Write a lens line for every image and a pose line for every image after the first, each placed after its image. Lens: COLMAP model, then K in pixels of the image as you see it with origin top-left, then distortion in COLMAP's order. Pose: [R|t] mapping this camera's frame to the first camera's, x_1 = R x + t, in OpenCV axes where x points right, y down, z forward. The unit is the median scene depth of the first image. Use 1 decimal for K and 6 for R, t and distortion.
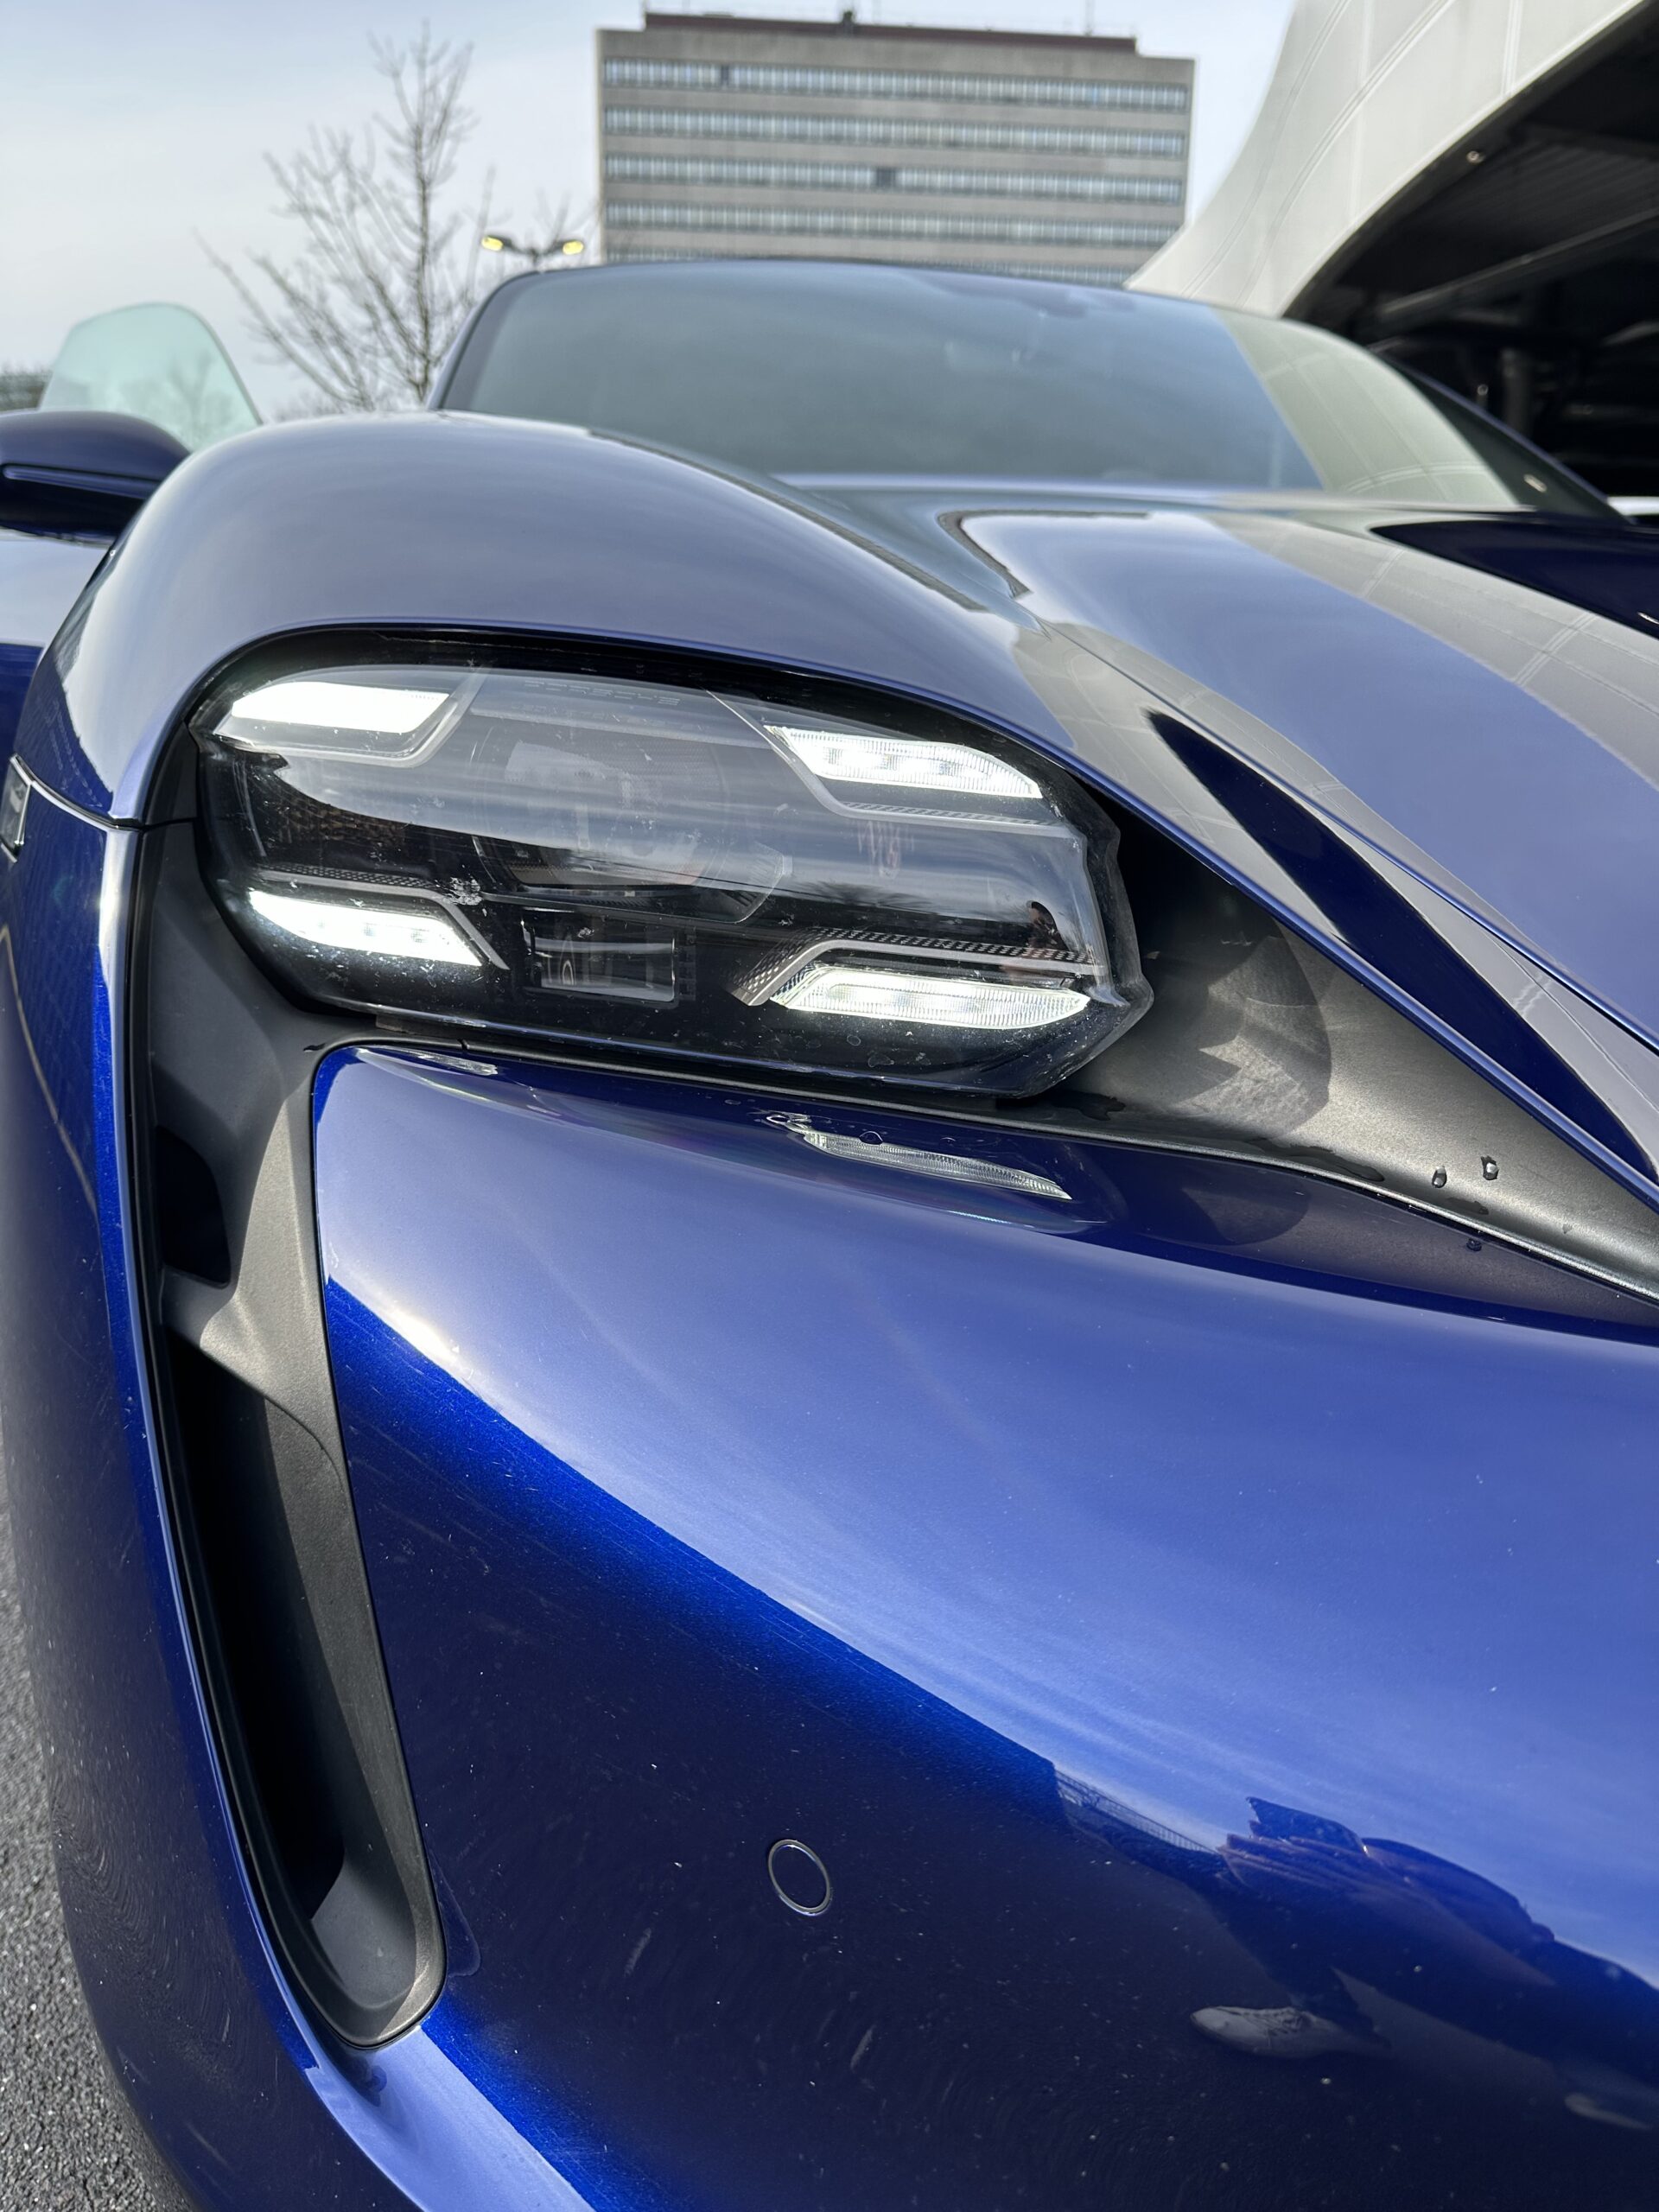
lens RADIAL K [[1582.5, 0, 842.3], [0, 1582.5, 1116.0], [0, 0, 1]] dist [0.000452, -0.015846]
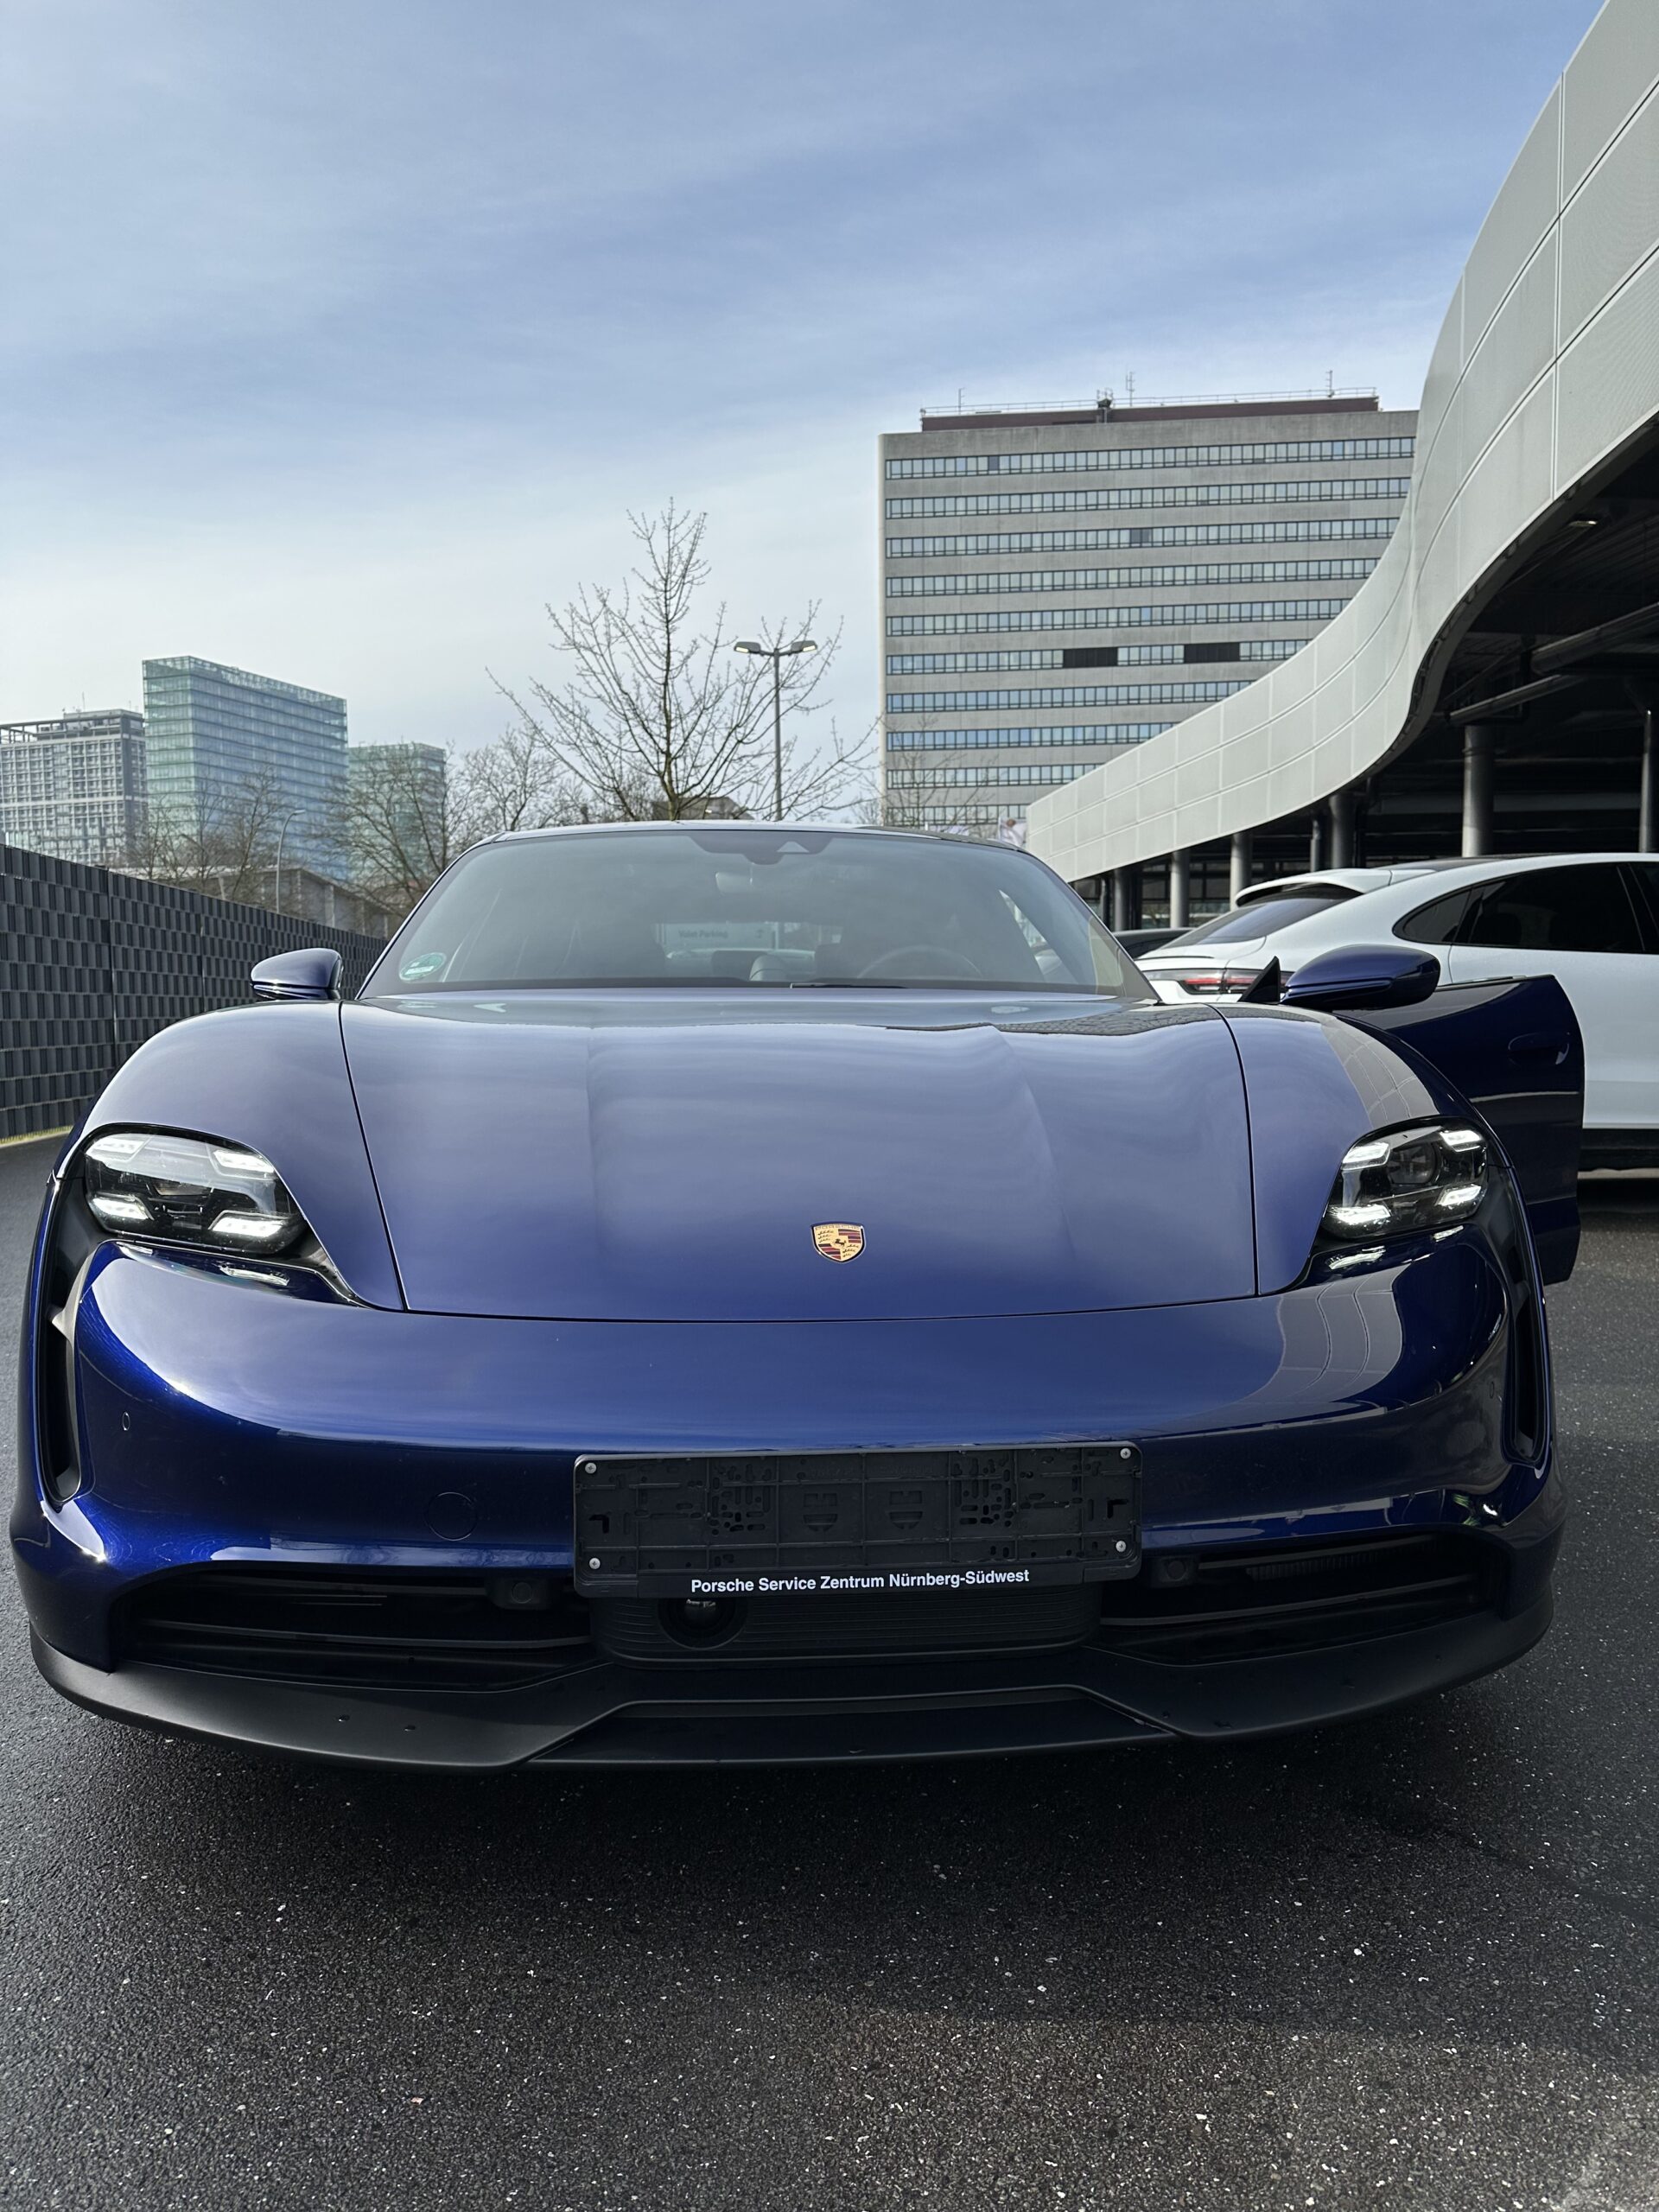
lens RADIAL K [[1532.4, 0, 838.0], [0, 1532.4, 1108.5], [0, 0, 1]] dist [0.139234, -0.285627]
pose [[0.985047, -0.015065, -0.171627, 0.105125], [-0.017889, 0.981841, -0.188861, 0.016111], [0.171356, 0.189107, 0.966890, -0.118150]]
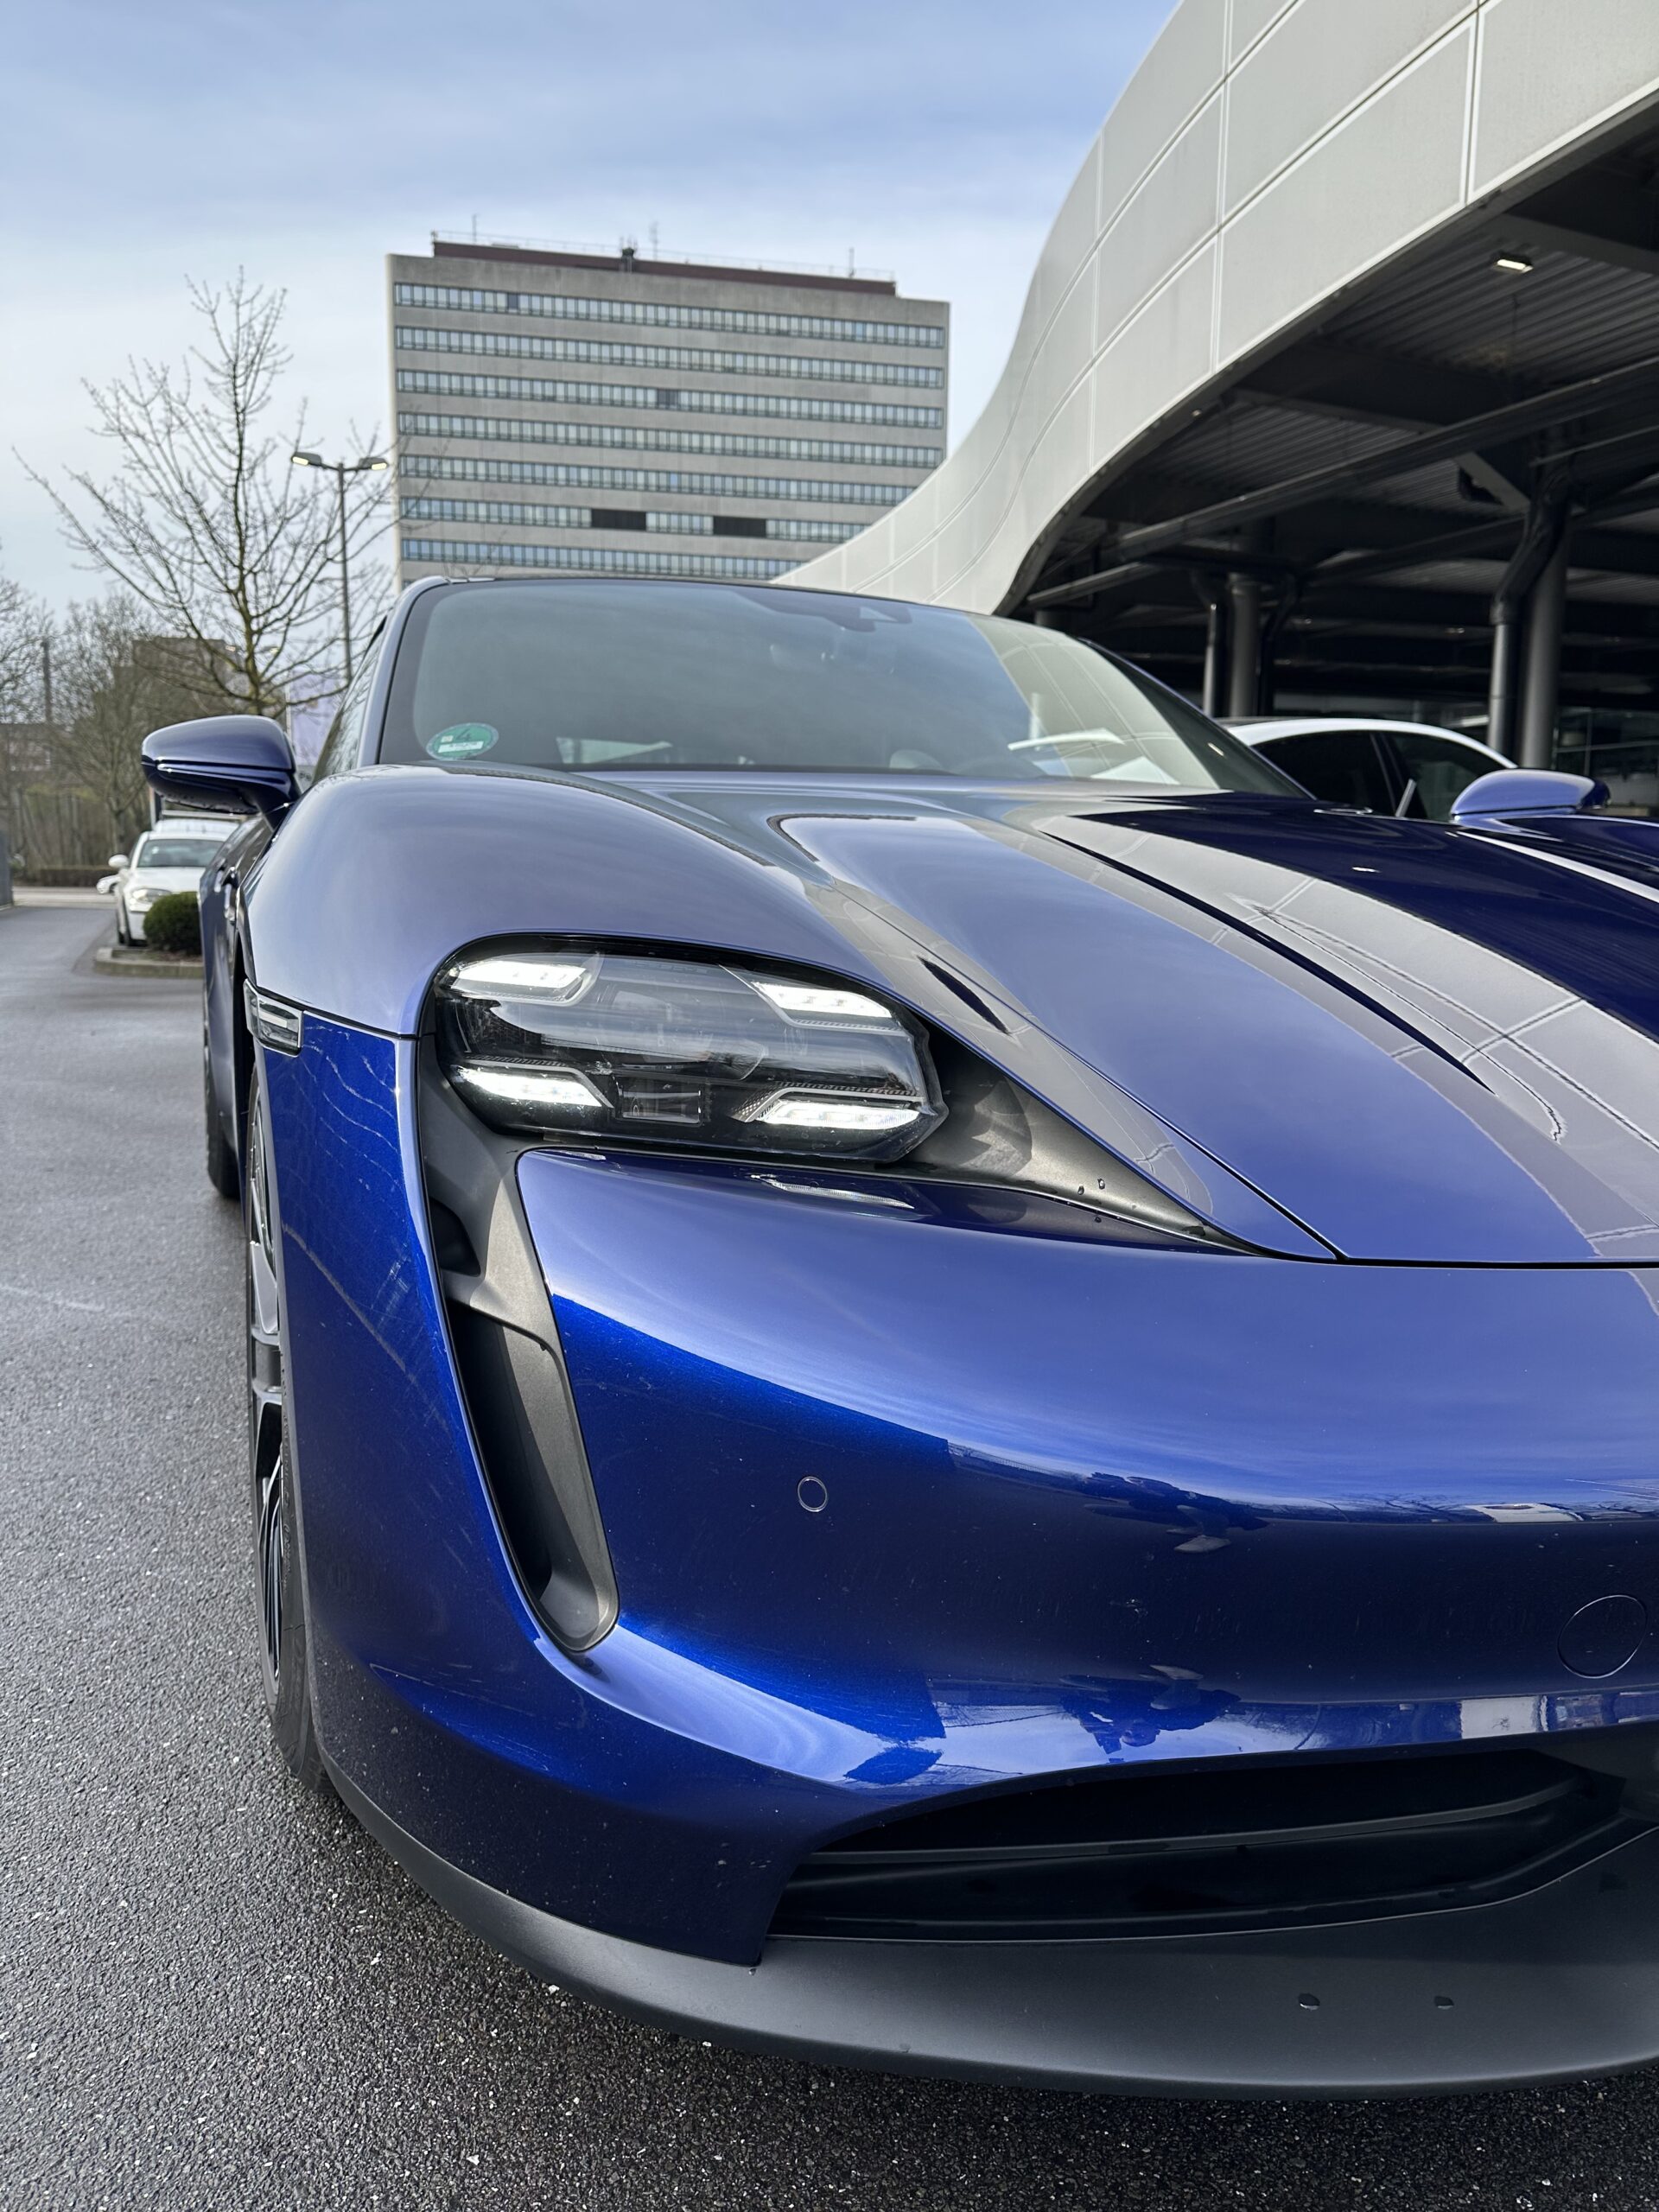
lens RADIAL K [[1554.1, 0, 829.5], [0, 1554.1, 1106.0], [0, 0, 1]] dist [0.033414, -0.046815]
pose [[0.992722, -0.024410, 0.117929, -0.009921], [0.037400, 0.993313, -0.109229, 0.006824], [-0.114474, 0.112845, 0.986996, -0.050150]]
